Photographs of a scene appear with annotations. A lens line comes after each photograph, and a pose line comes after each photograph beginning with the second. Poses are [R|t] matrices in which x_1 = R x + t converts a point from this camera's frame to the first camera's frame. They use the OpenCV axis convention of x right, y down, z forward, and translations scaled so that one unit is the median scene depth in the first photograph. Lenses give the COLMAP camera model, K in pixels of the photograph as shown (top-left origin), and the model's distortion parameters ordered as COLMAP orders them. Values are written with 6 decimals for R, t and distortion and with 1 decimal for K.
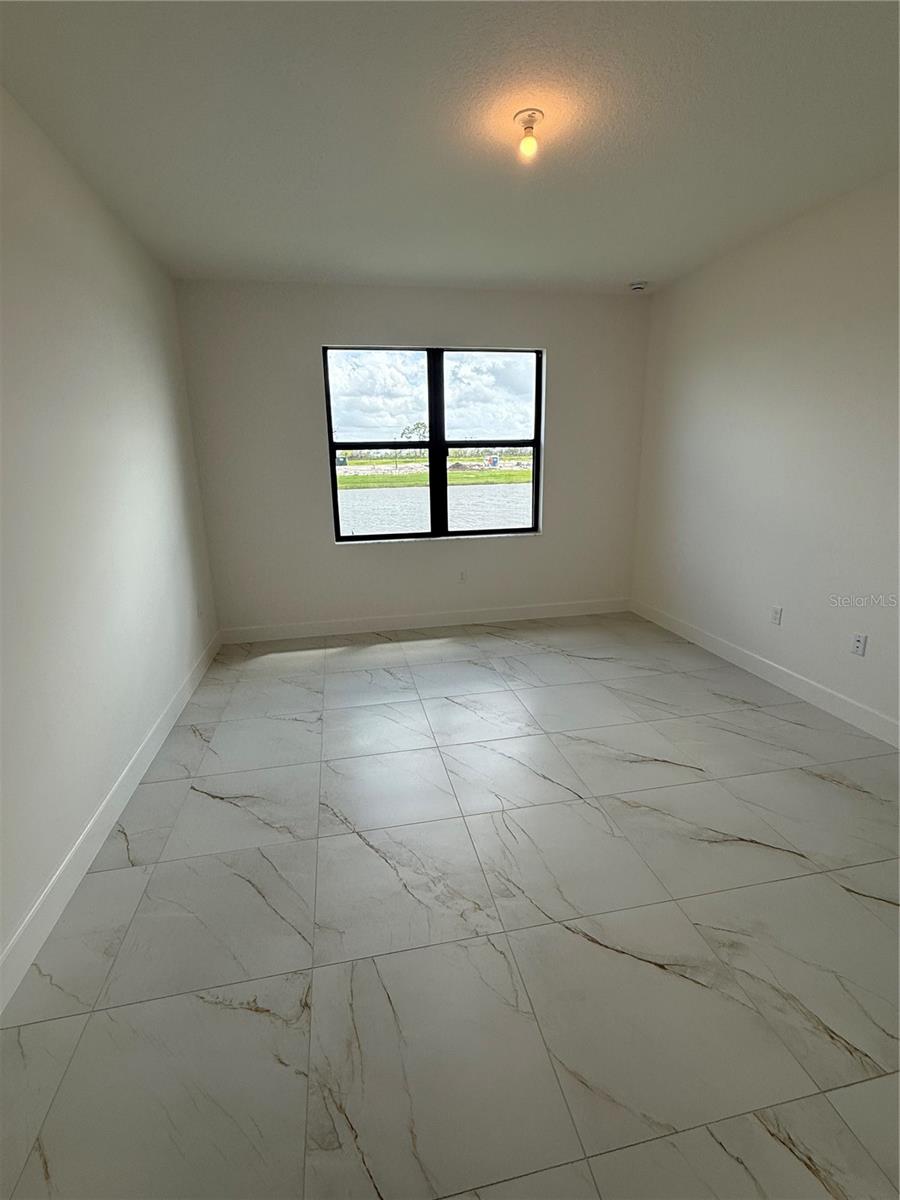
lens RADIAL K [[547.8, 0, 450.2], [0, 547.8, 596.6], [0, 0, 1]] dist [-0.003284, 0.000532]
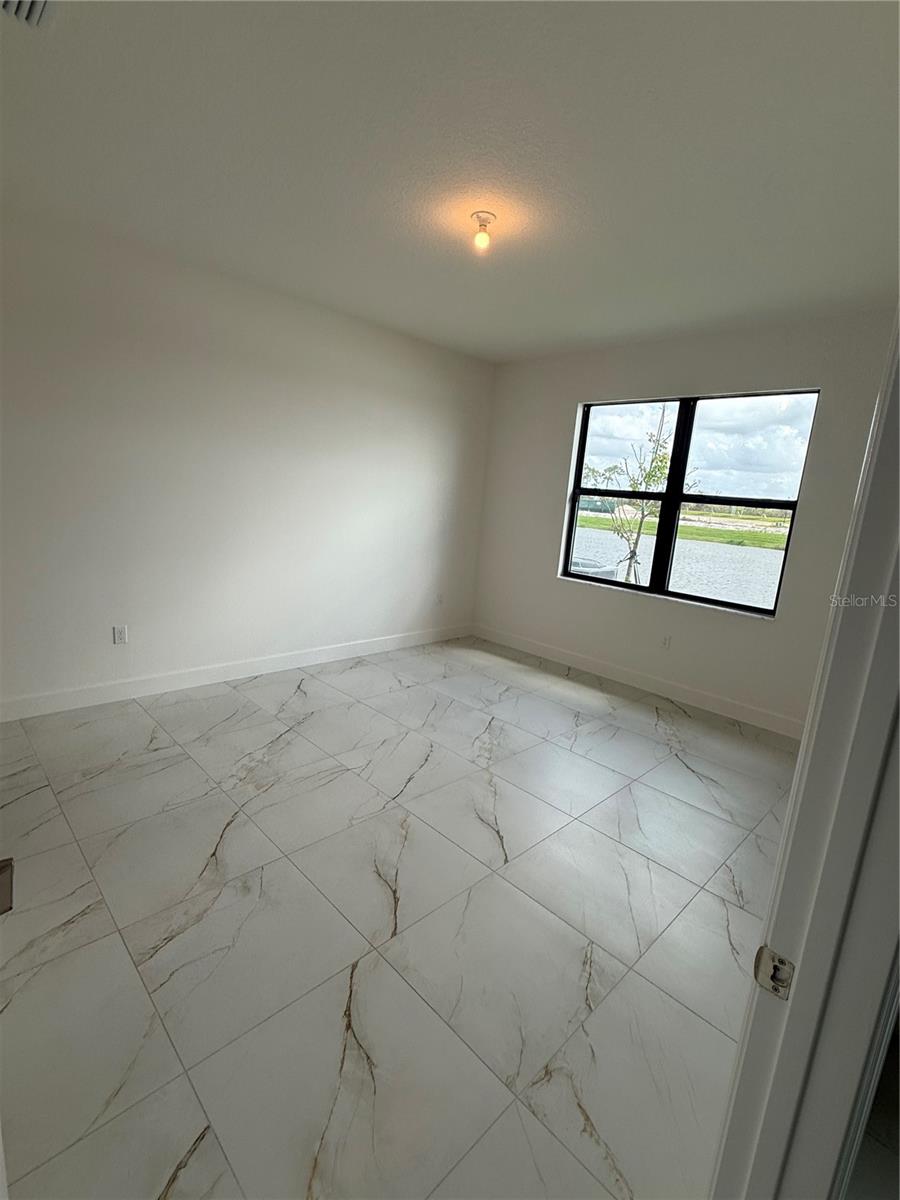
lens RADIAL K [[547.8, 0, 446.7], [0, 547.8, 596.2], [0, 0, 1]] dist [-0.003284, 0.000532]
pose [[0.544684, 0.219758, -0.809337, 0.571671], [-0.291784, 0.954422, 0.062782, -0.062920], [0.786245, 0.201956, 0.583980, 0.186757]]
